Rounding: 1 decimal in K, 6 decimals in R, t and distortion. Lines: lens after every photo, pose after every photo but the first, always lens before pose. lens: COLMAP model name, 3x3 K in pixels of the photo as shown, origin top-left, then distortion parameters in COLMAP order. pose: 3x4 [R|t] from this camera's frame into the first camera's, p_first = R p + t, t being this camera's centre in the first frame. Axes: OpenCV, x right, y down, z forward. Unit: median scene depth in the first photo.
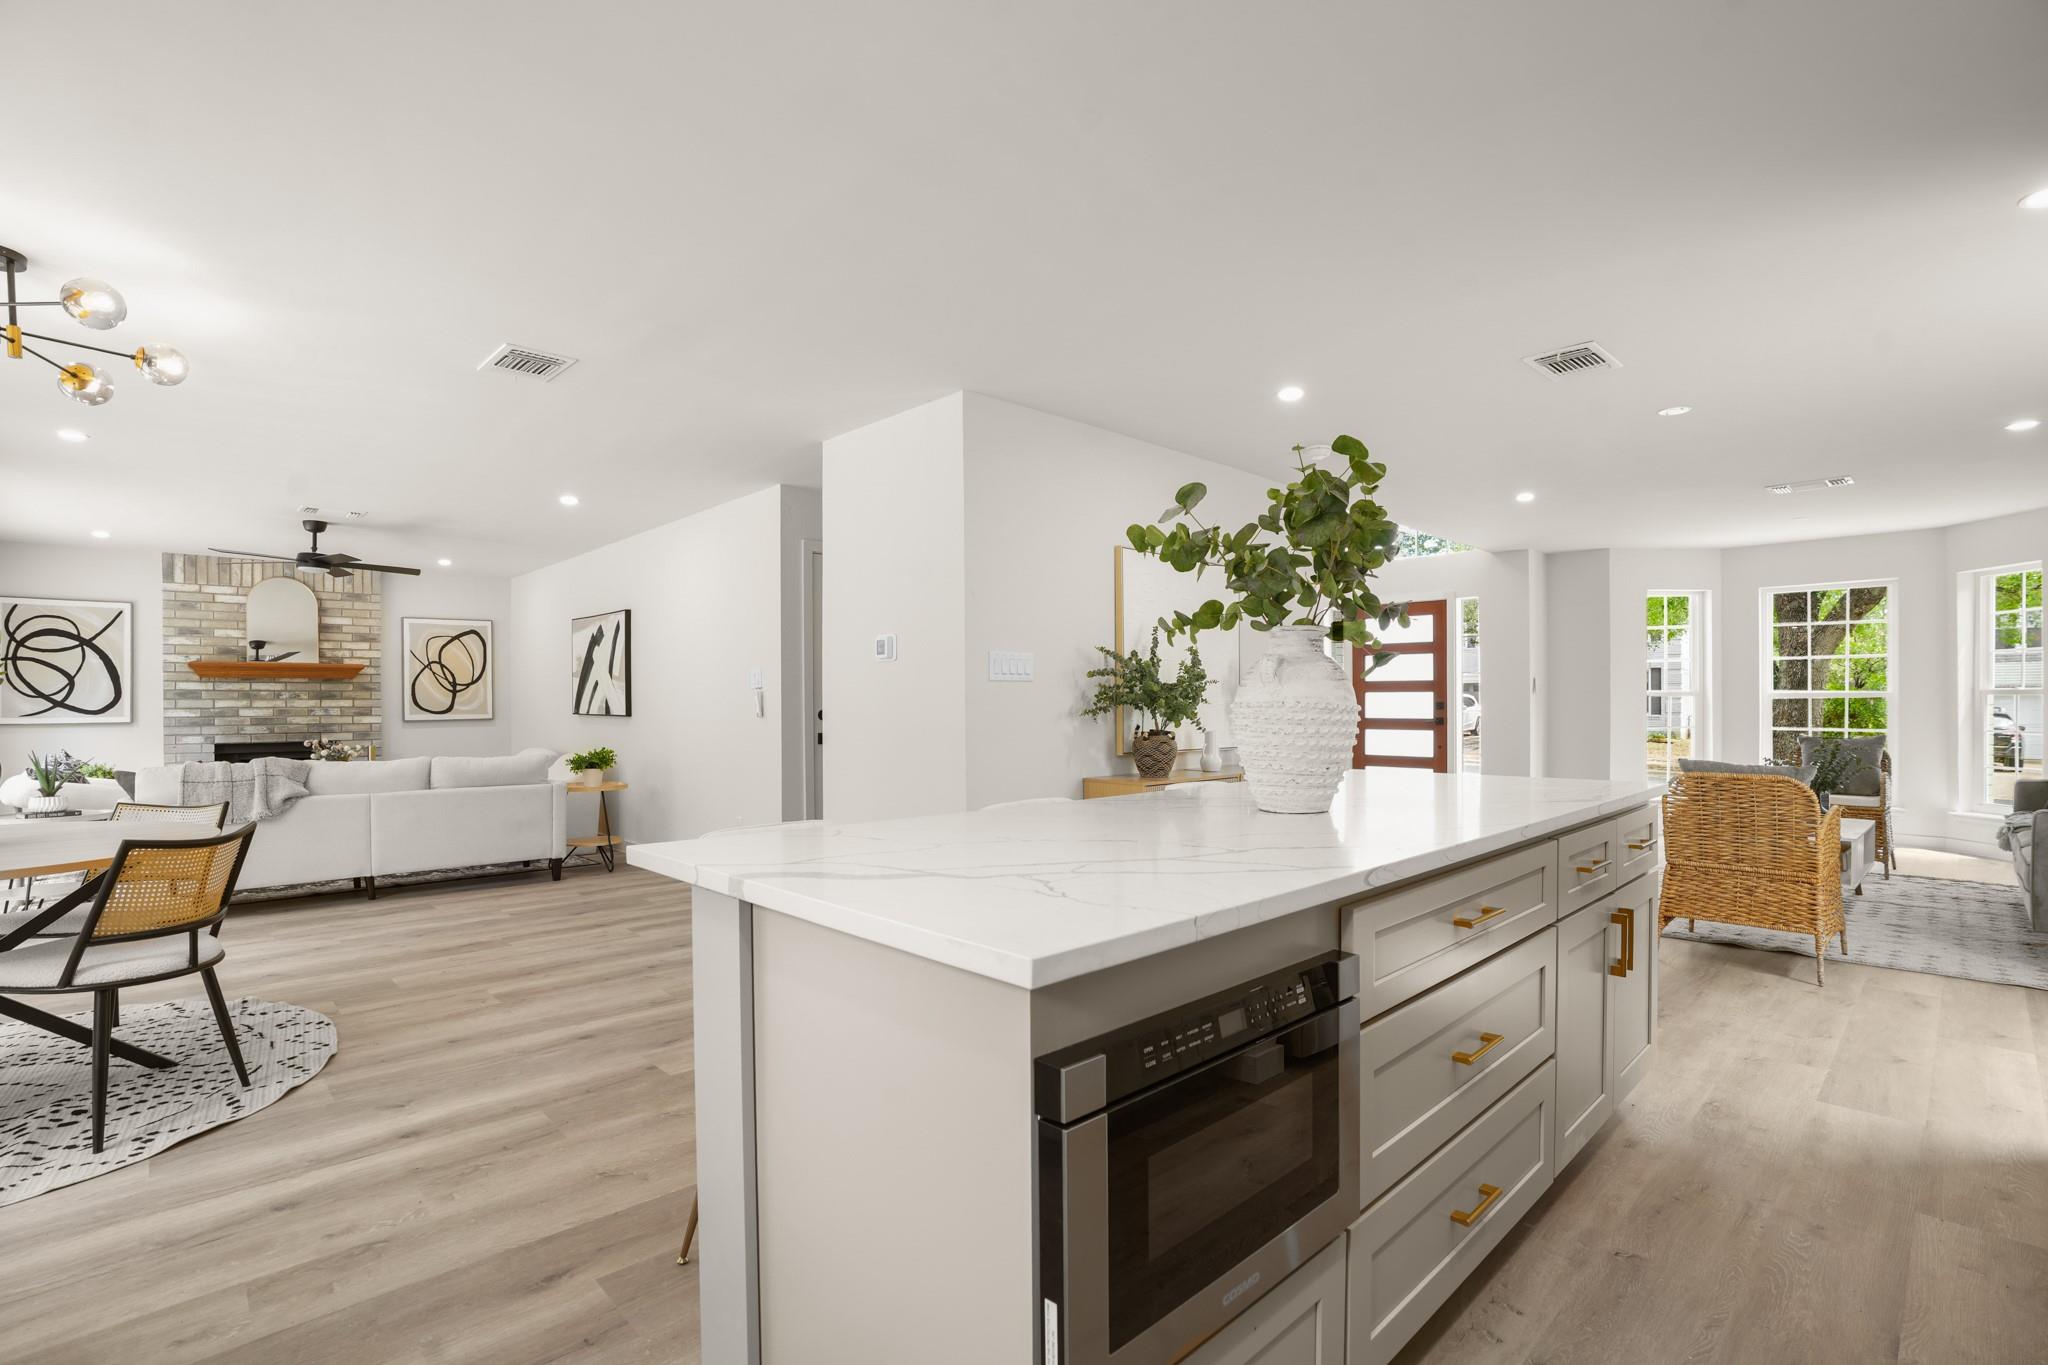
lens RADIAL K [[947.3, 0, 1034.5], [0, 947.3, 712.0], [0, 0, 1]] dist [-0.056003, 0.020868]
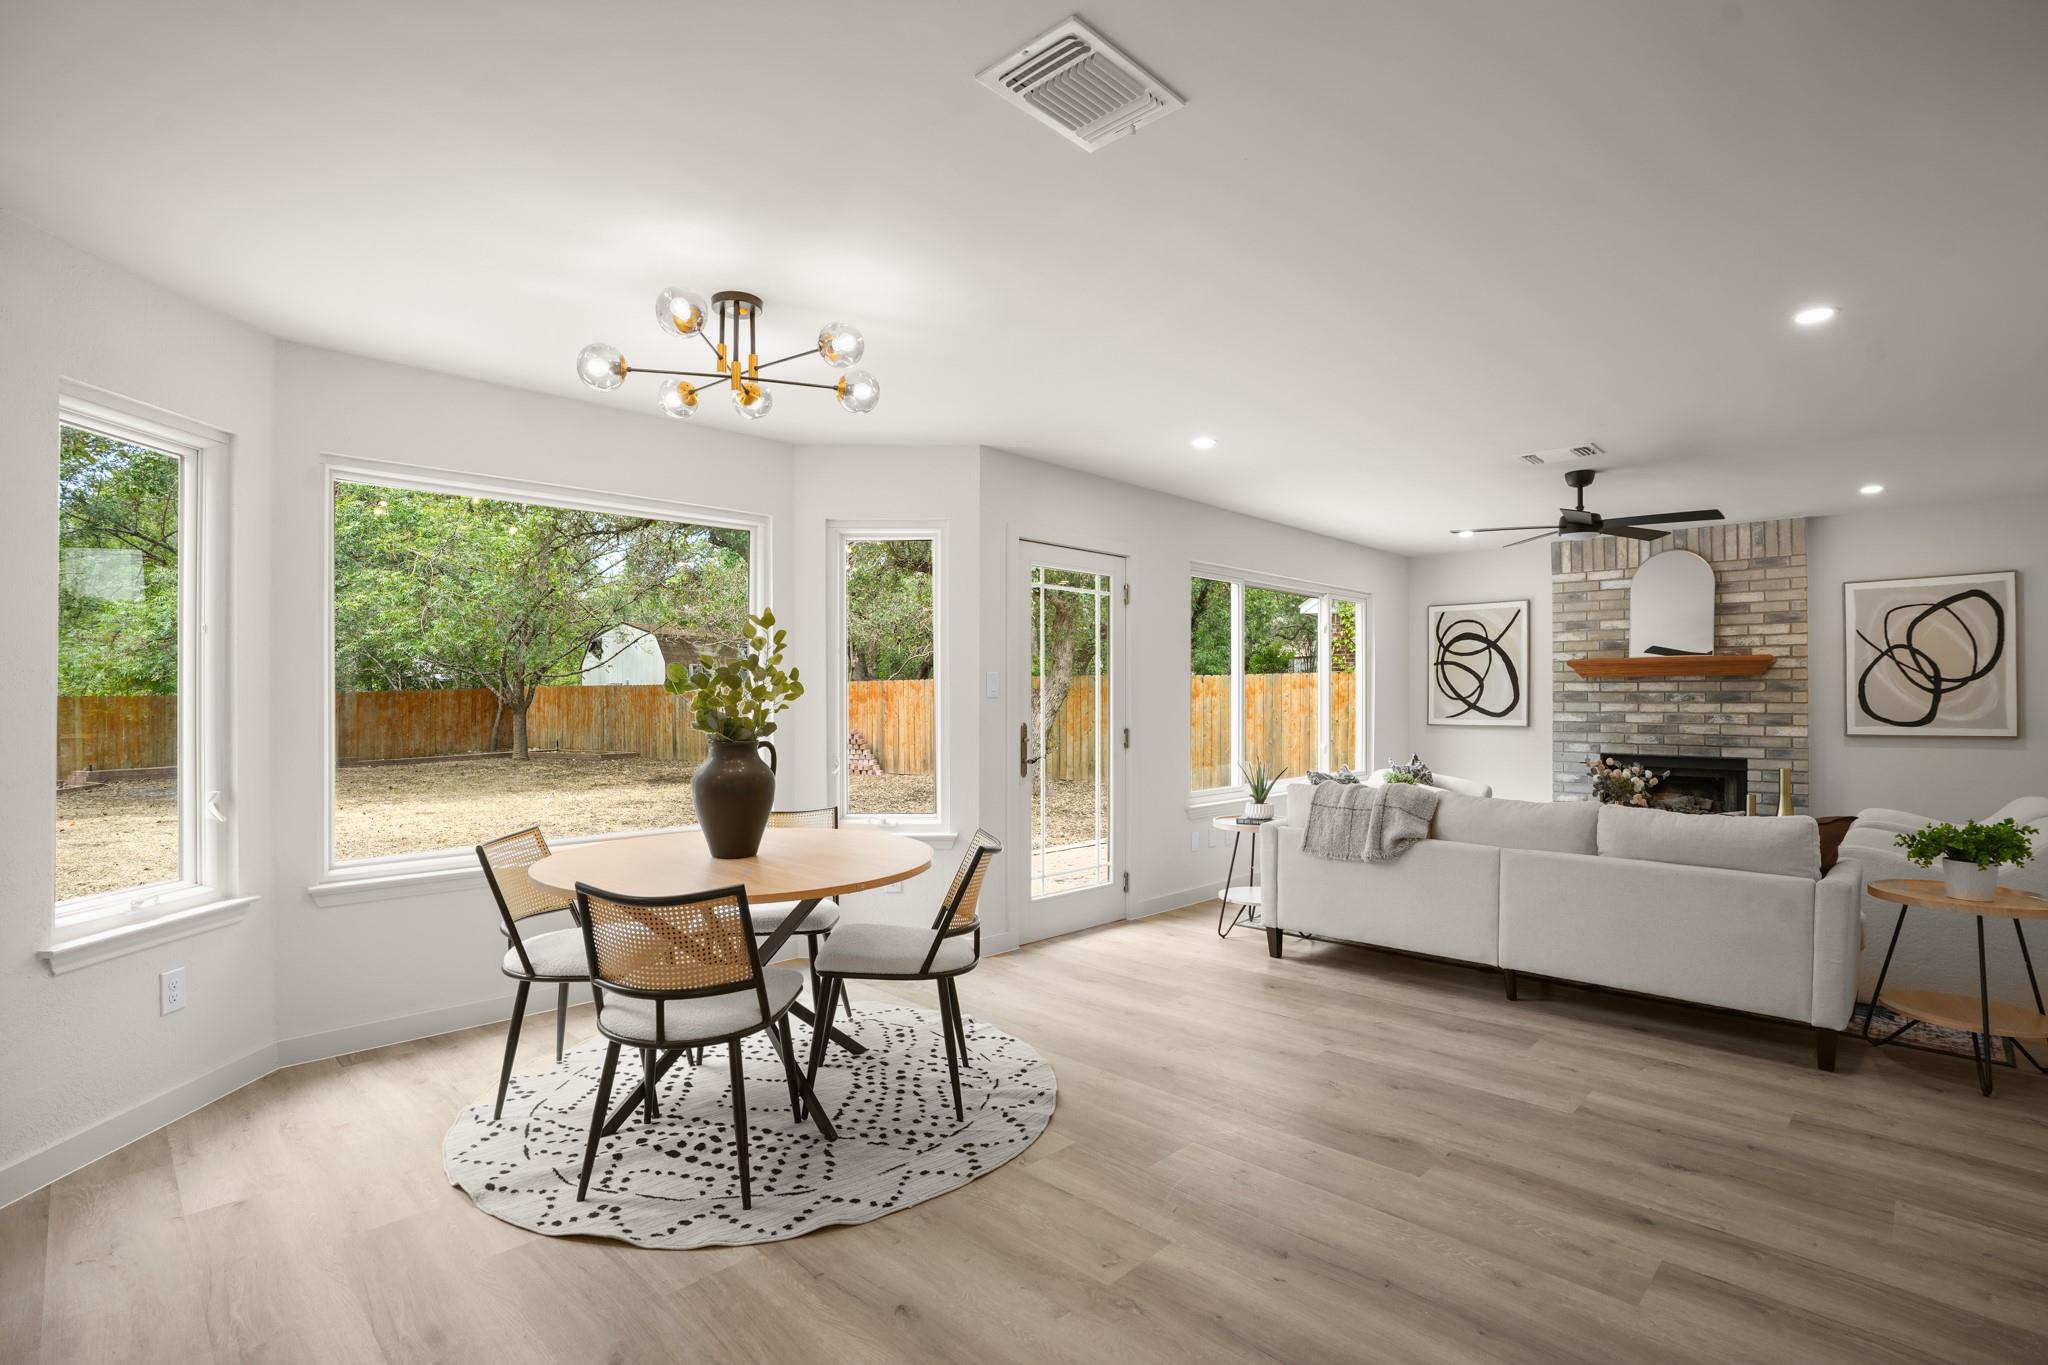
lens RADIAL K [[964.2, 0, 1033.2], [0, 964.2, 683.9], [0, 0, 1]] dist [-0.034699, 0.007261]
pose [[0.021856, -0.008744, -0.999723, -0.004984], [-0.010831, 0.999901, -0.008982, -0.017138], [0.999702, 0.011024, 0.021760, 0.443901]]
